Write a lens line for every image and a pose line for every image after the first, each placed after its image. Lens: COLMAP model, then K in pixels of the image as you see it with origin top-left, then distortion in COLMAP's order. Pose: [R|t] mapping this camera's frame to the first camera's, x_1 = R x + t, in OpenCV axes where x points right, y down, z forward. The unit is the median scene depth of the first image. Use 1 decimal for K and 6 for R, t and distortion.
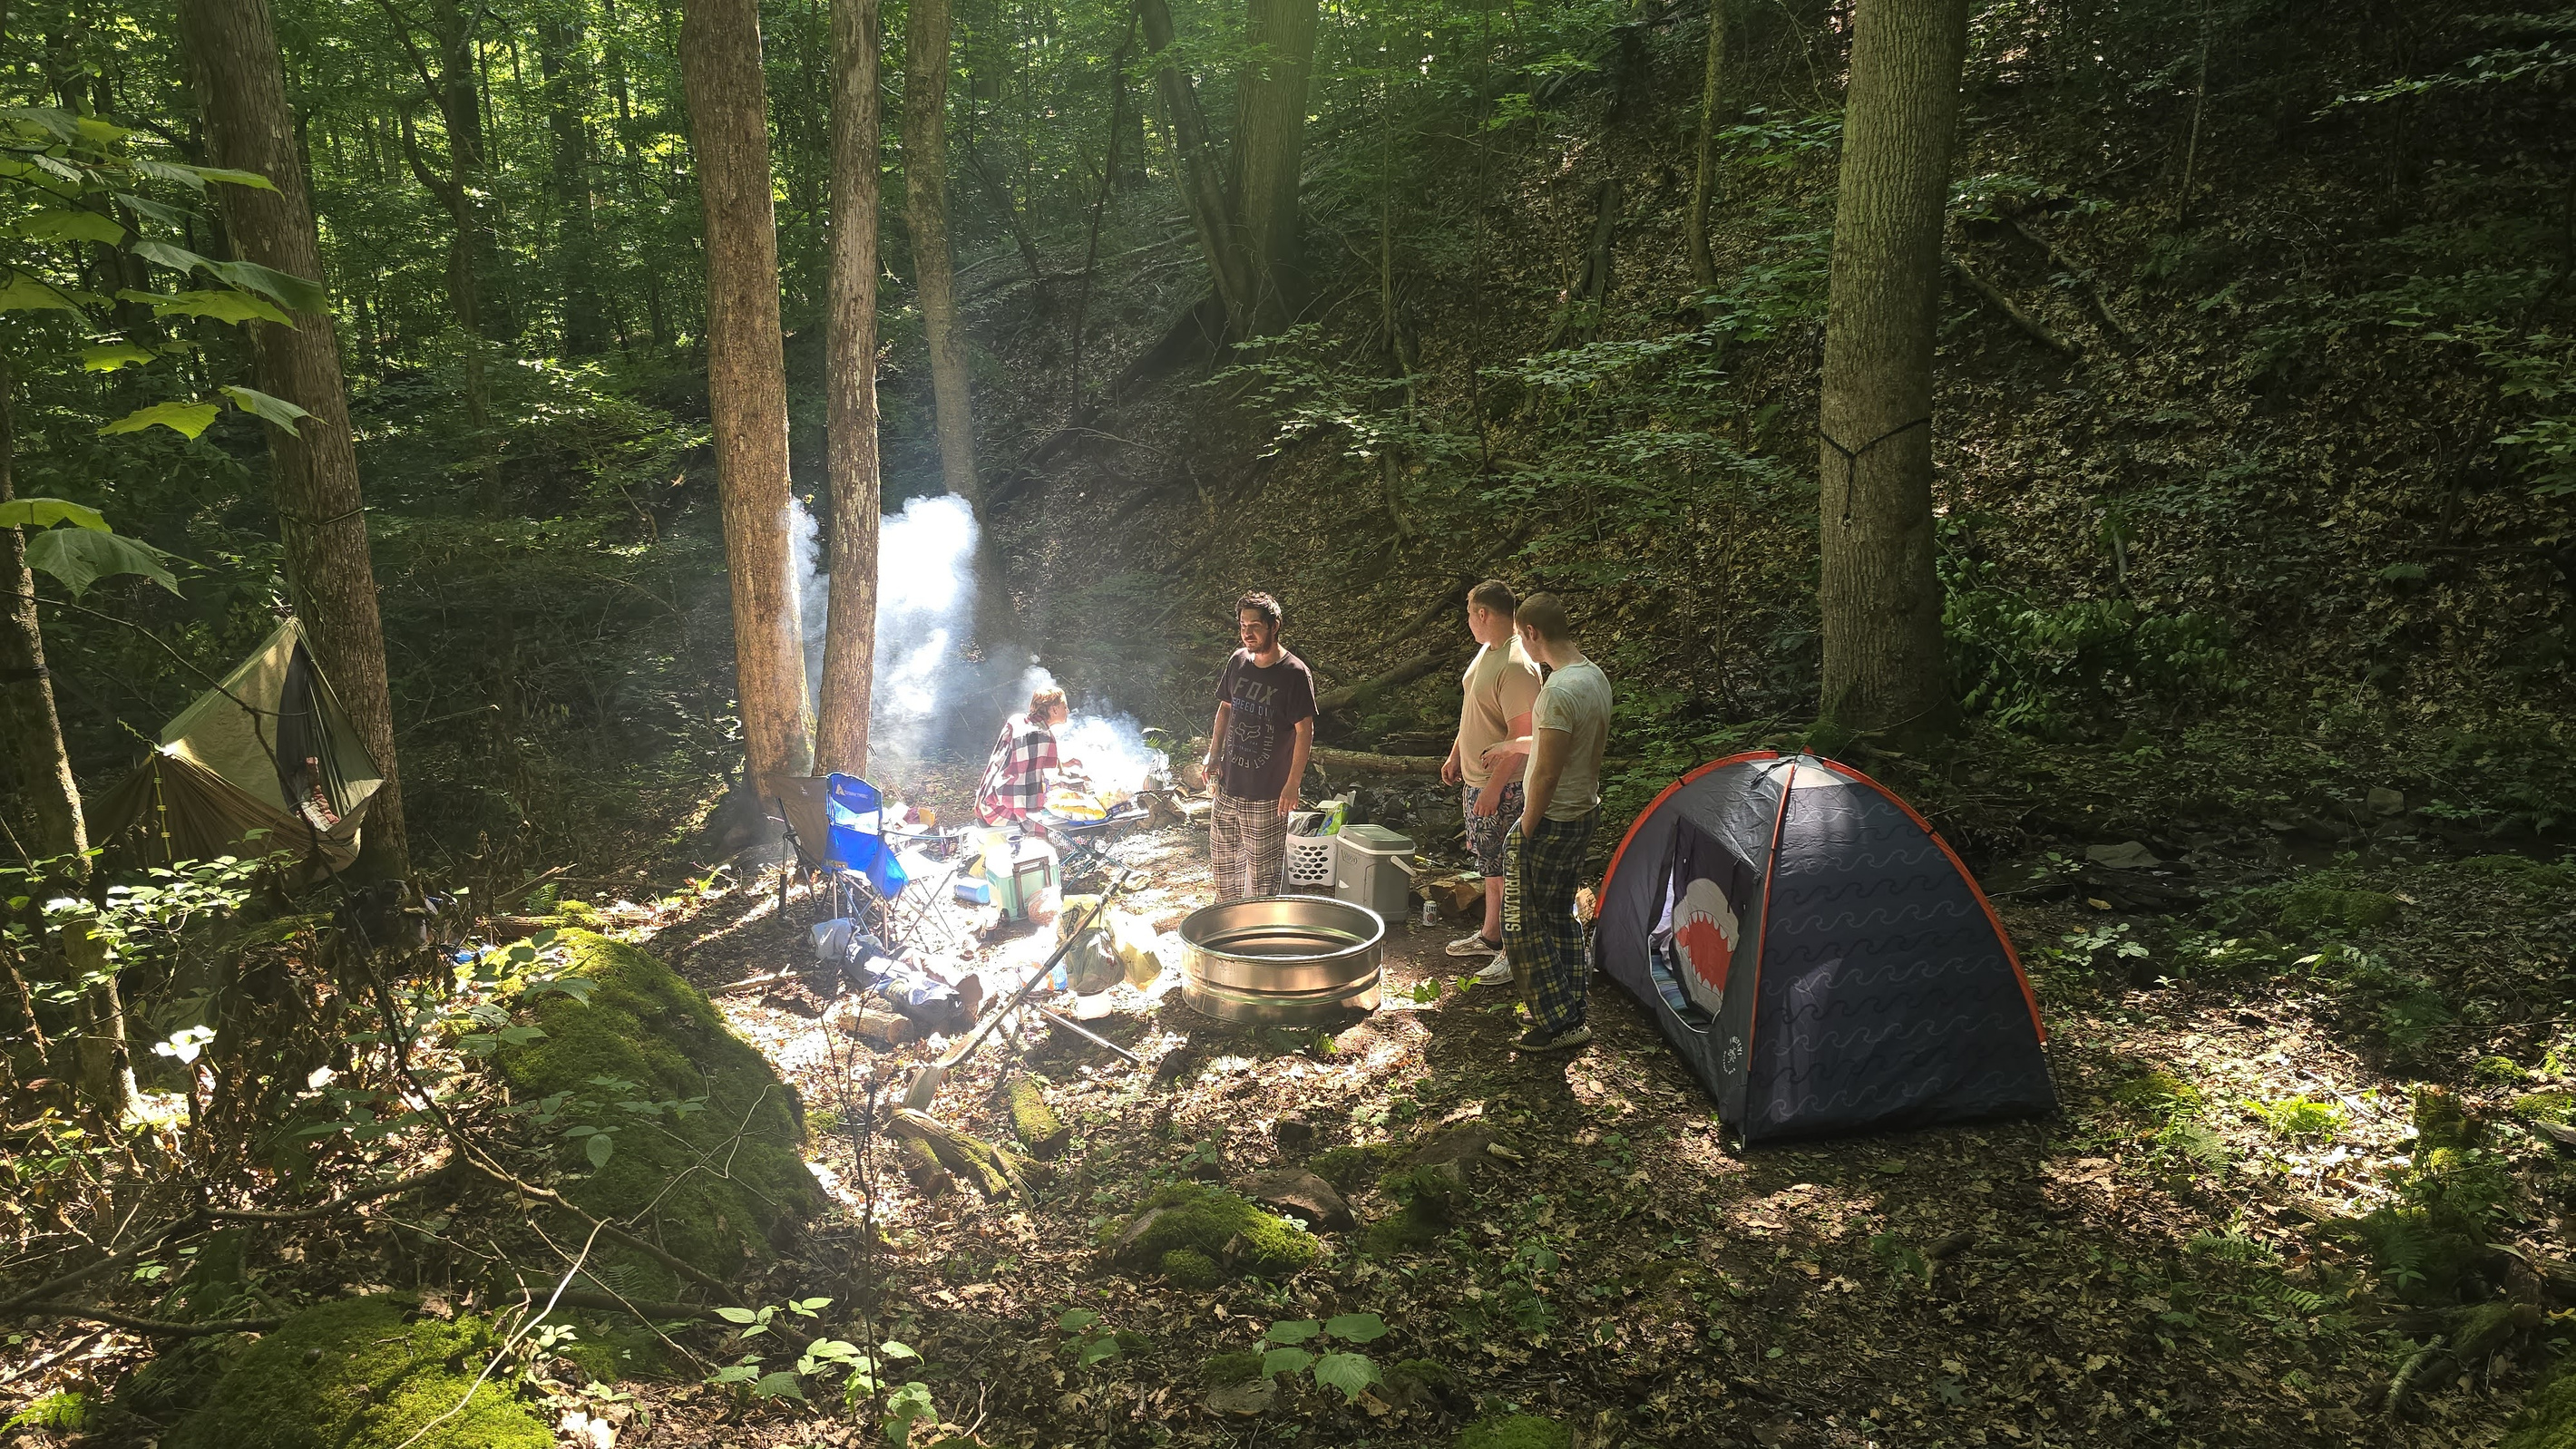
lens RADIAL K [[1715.8, 0, 1288.6], [0, 1715.8, 742.5], [0, 0, 1]] dist [0.066530, -0.071606]
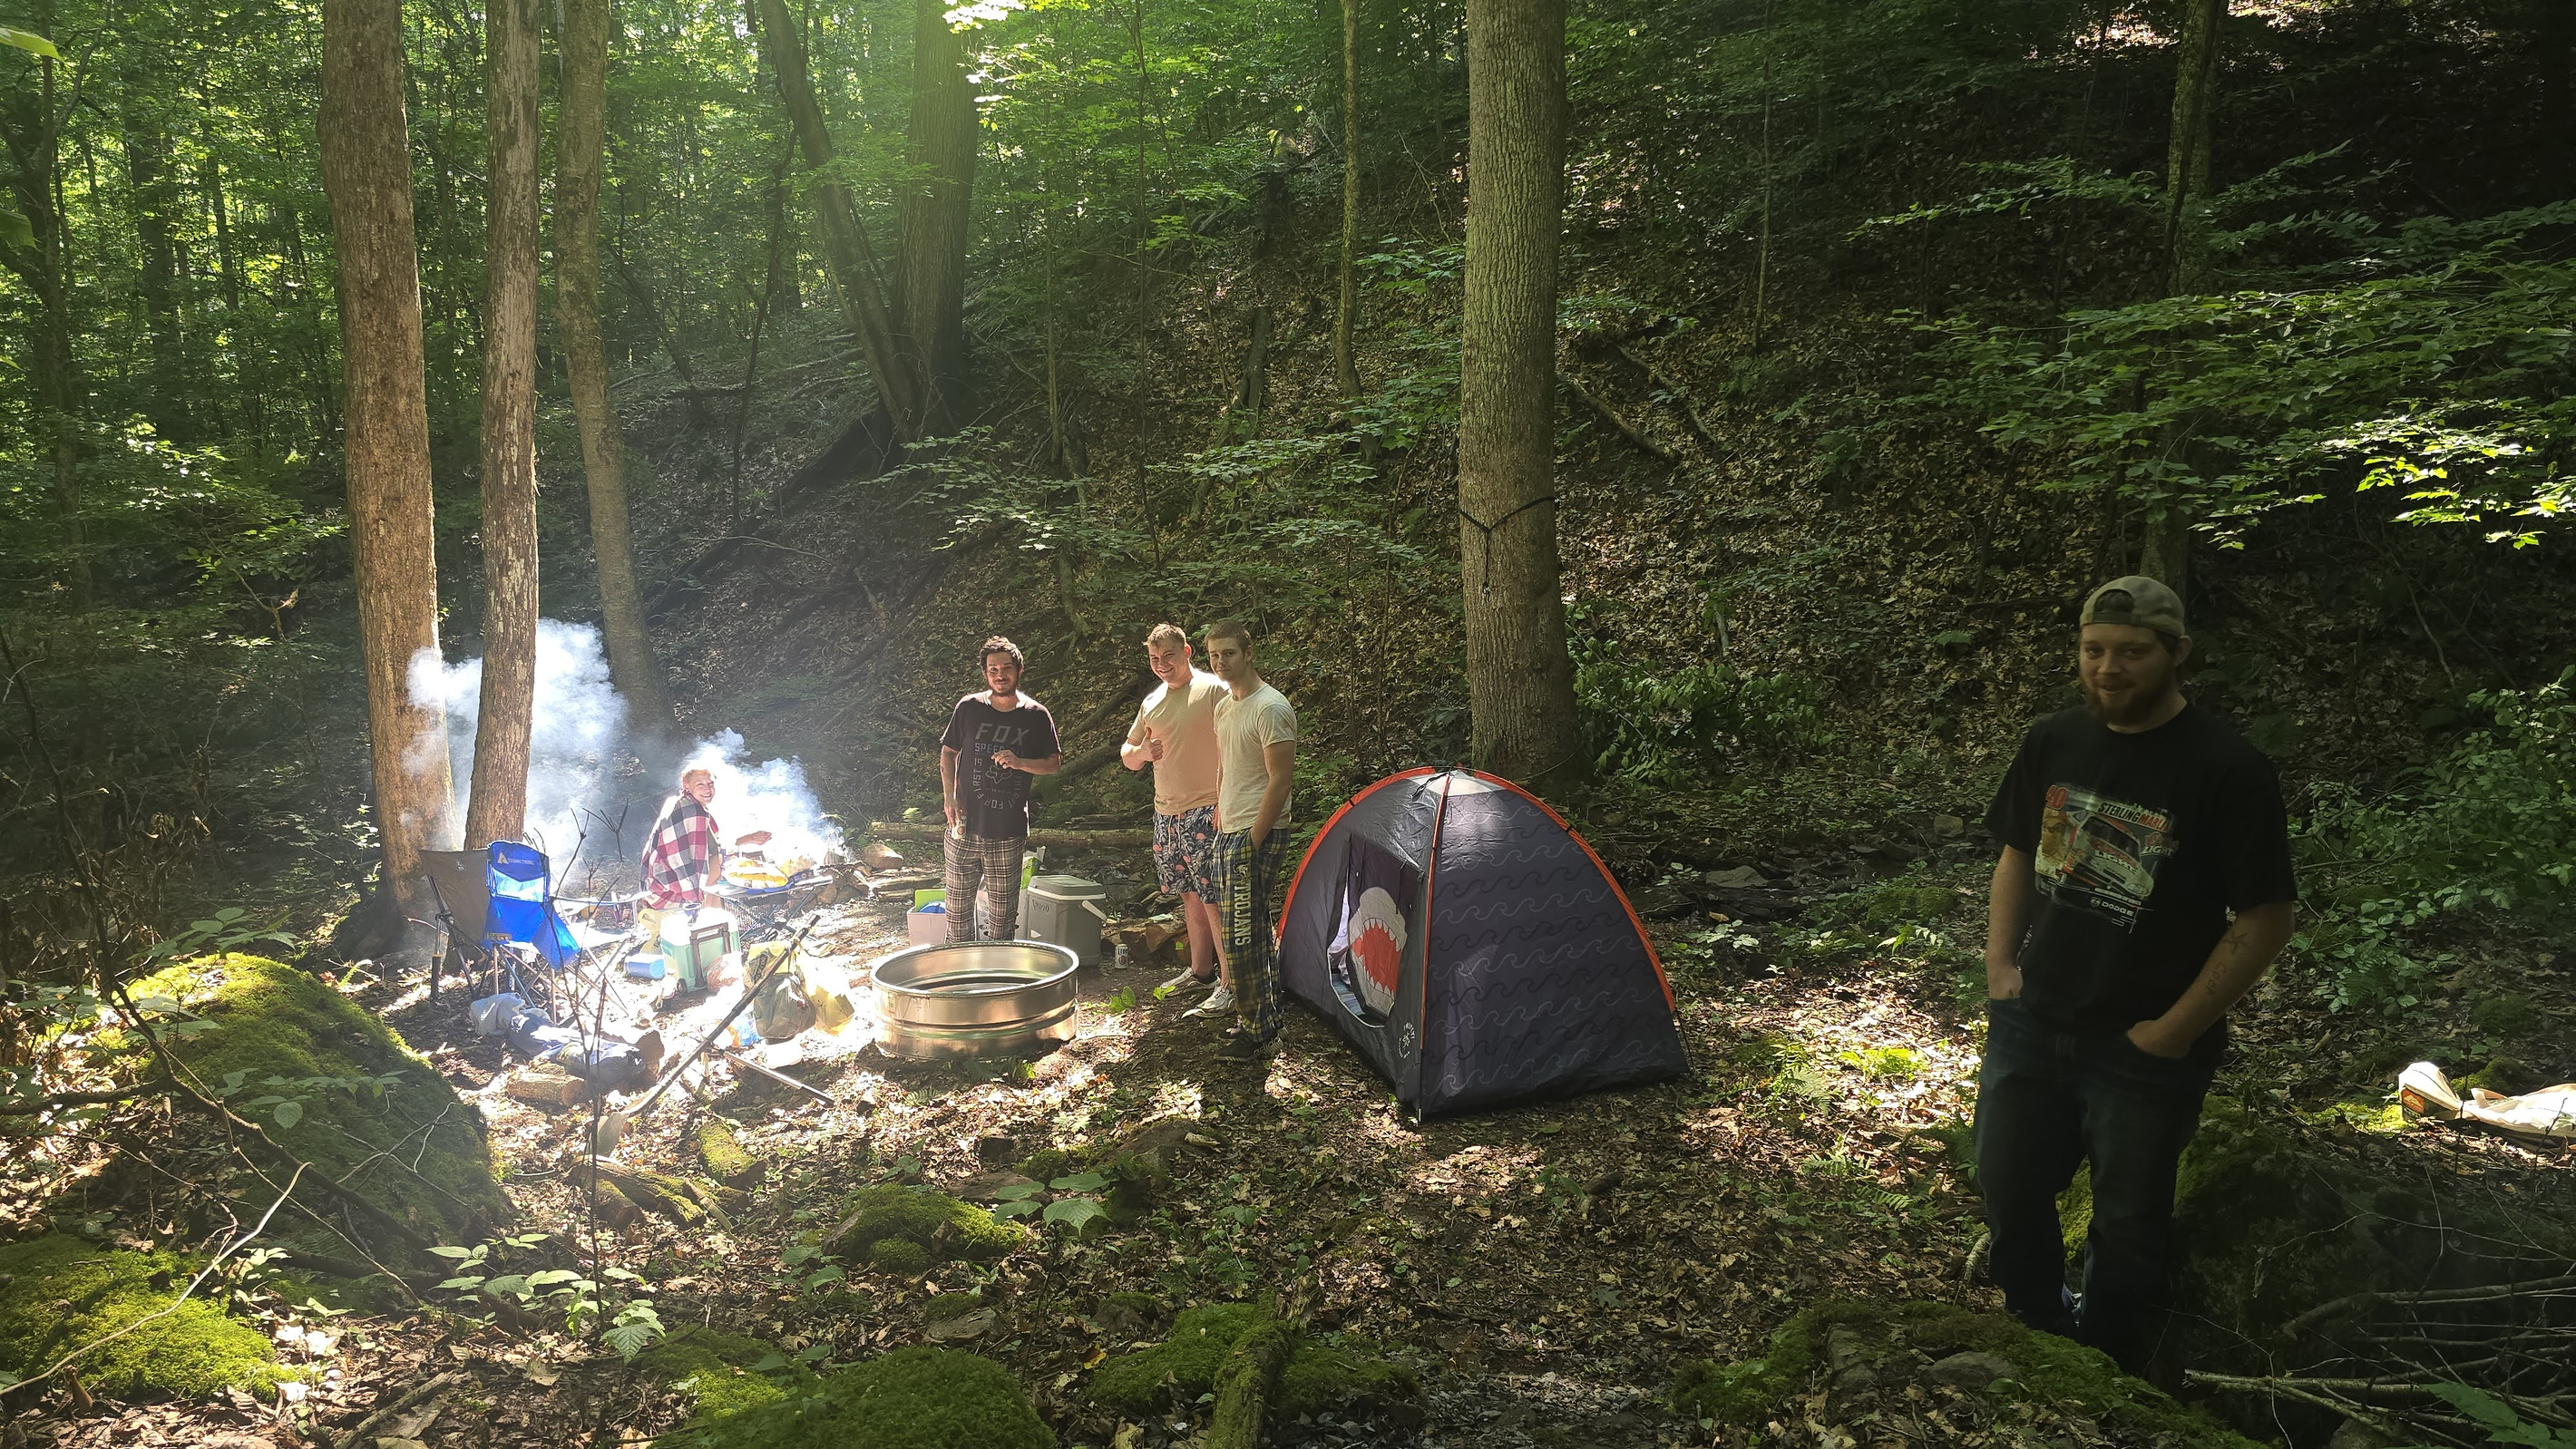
lens RADIAL K [[1706.6, 0, 1288.0], [0, 1706.6, 724.5], [0, 0, 1]] dist [0.081035, -0.095006]
pose [[0.981668, -0.022421, 0.189275, -0.007669], [0.038594, 0.995868, -0.082200, 0.037732], [-0.186650, 0.087998, 0.978478, -0.028271]]
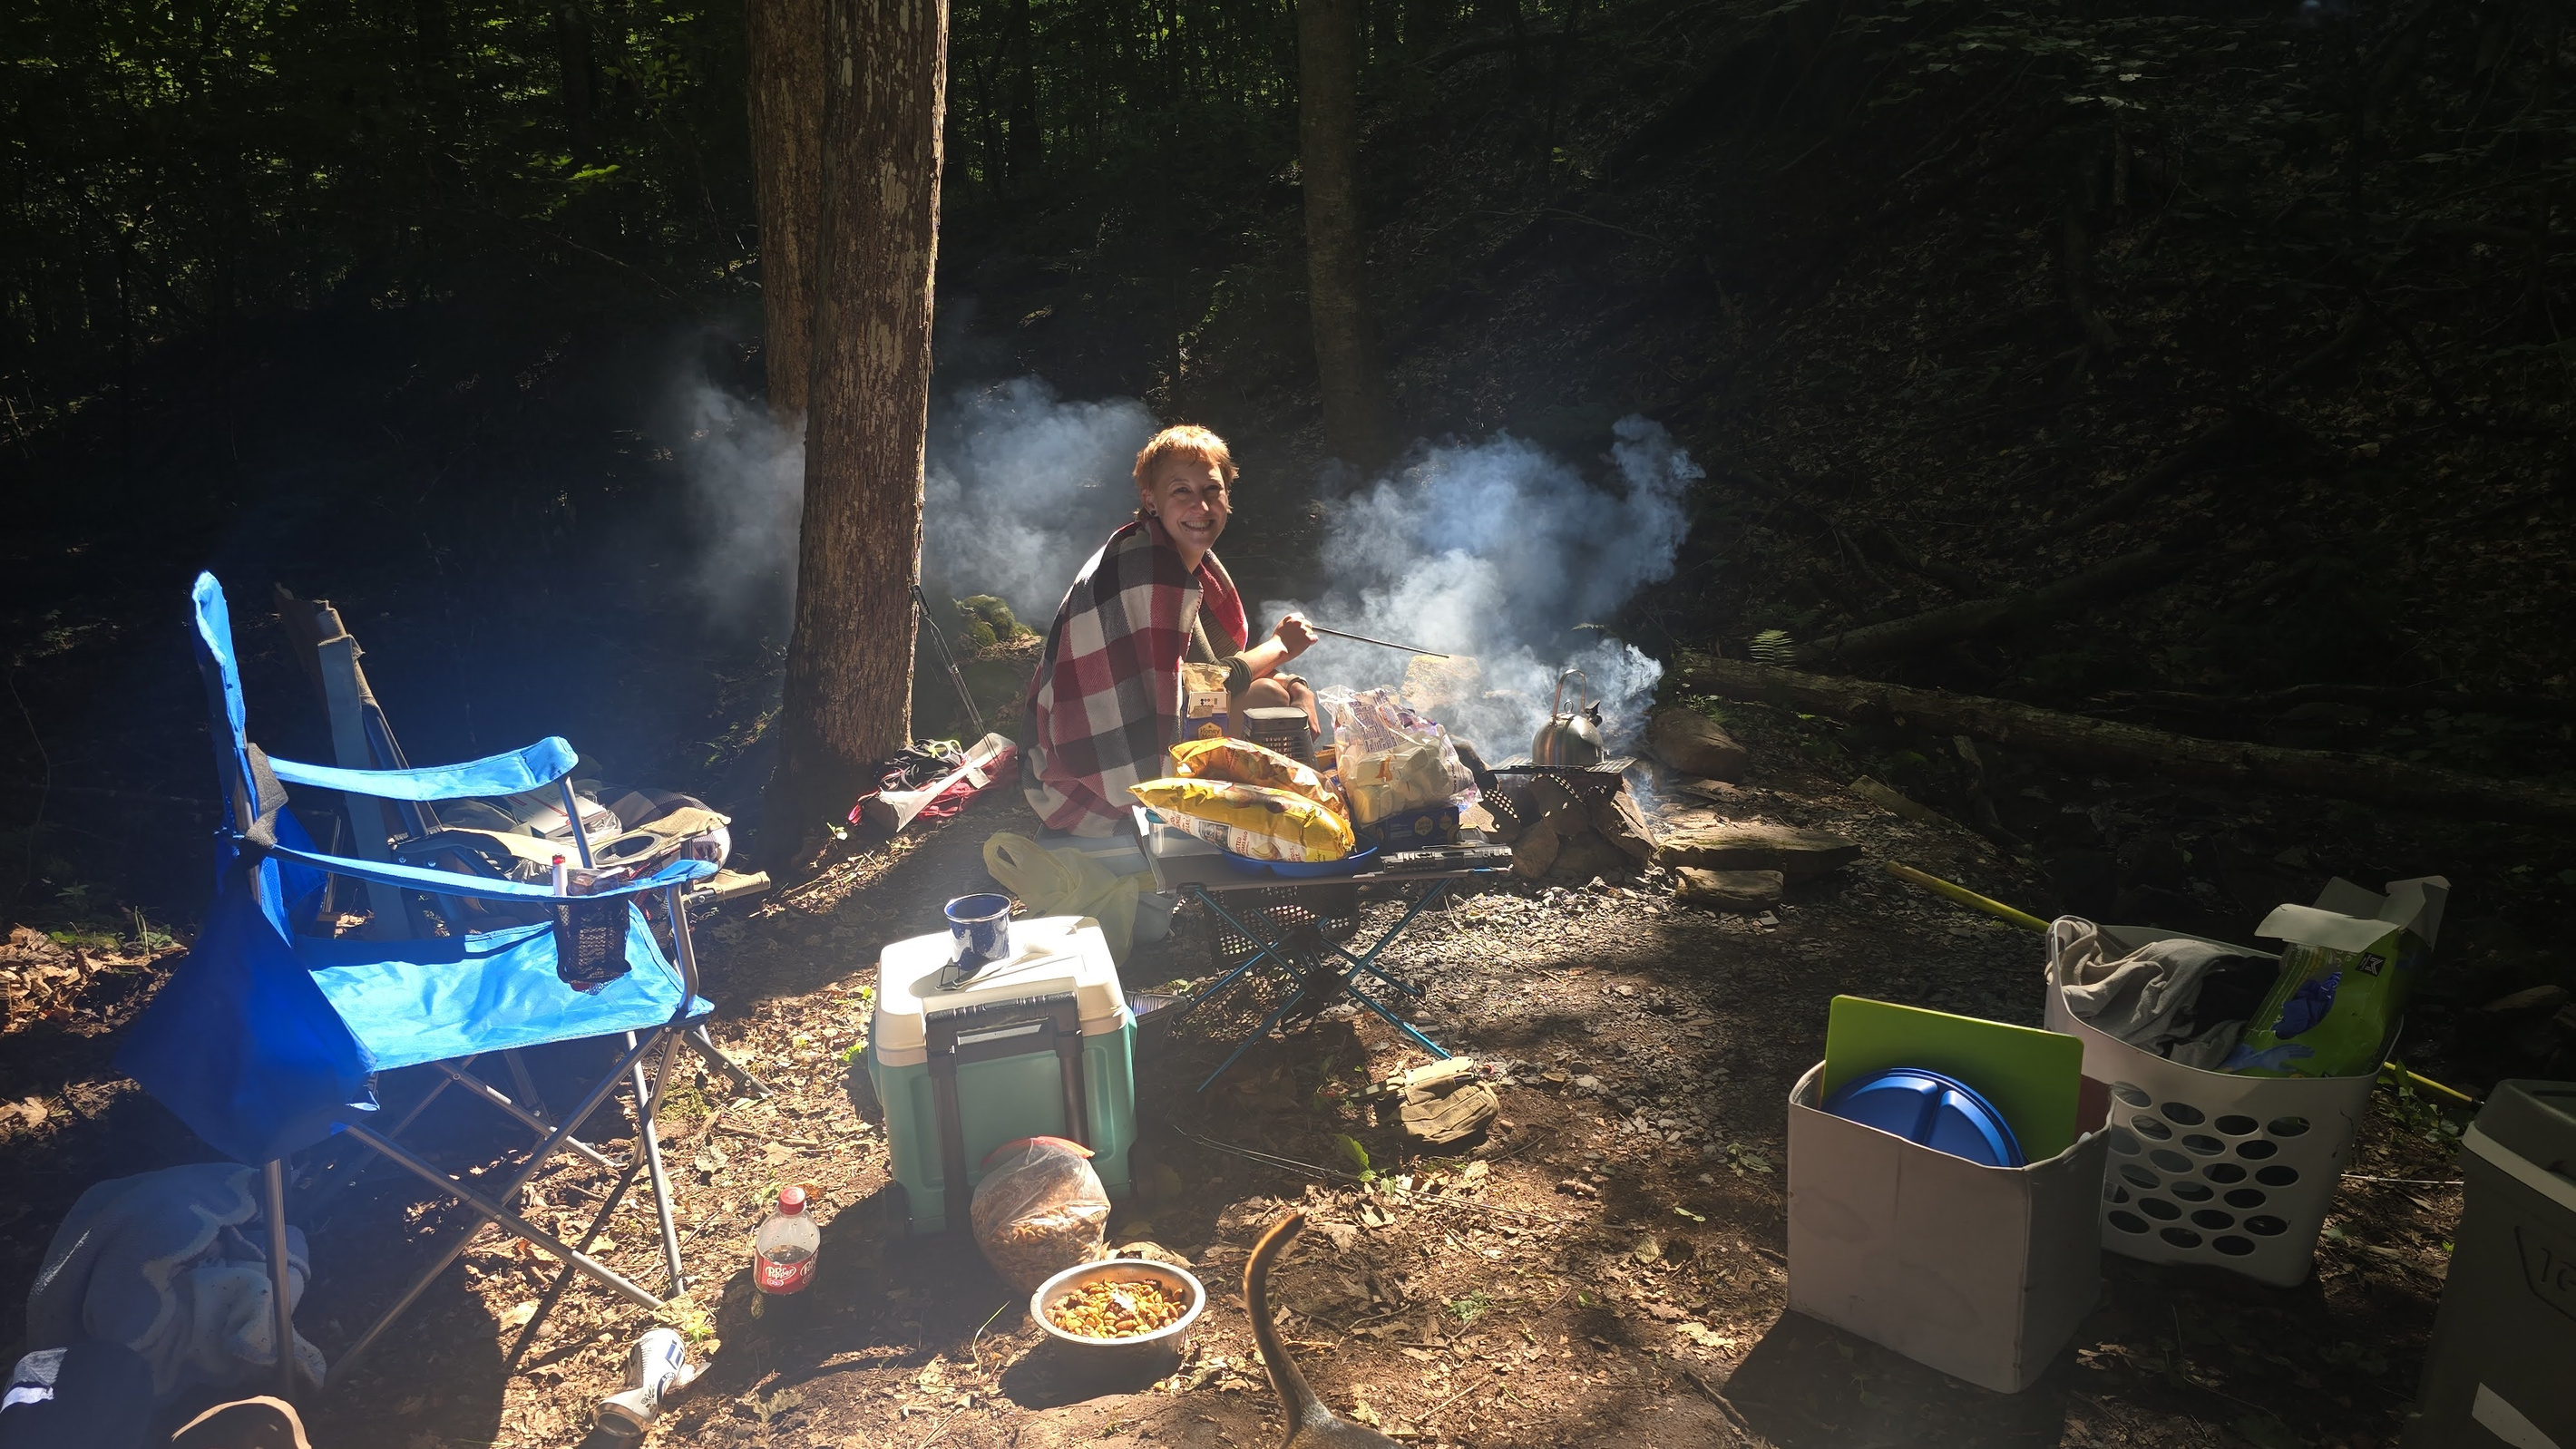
lens RADIAL K [[1829.4, 0, 1279.1], [0, 1829.4, 714.5], [0, 0, 1]] dist [0.046594, 0.000145]
pose [[0.961192, 0.097350, -0.258132, -0.038483], [-0.093650, 0.995249, 0.026620, 0.012425], [0.259497, -0.001413, 0.965743, 0.606717]]
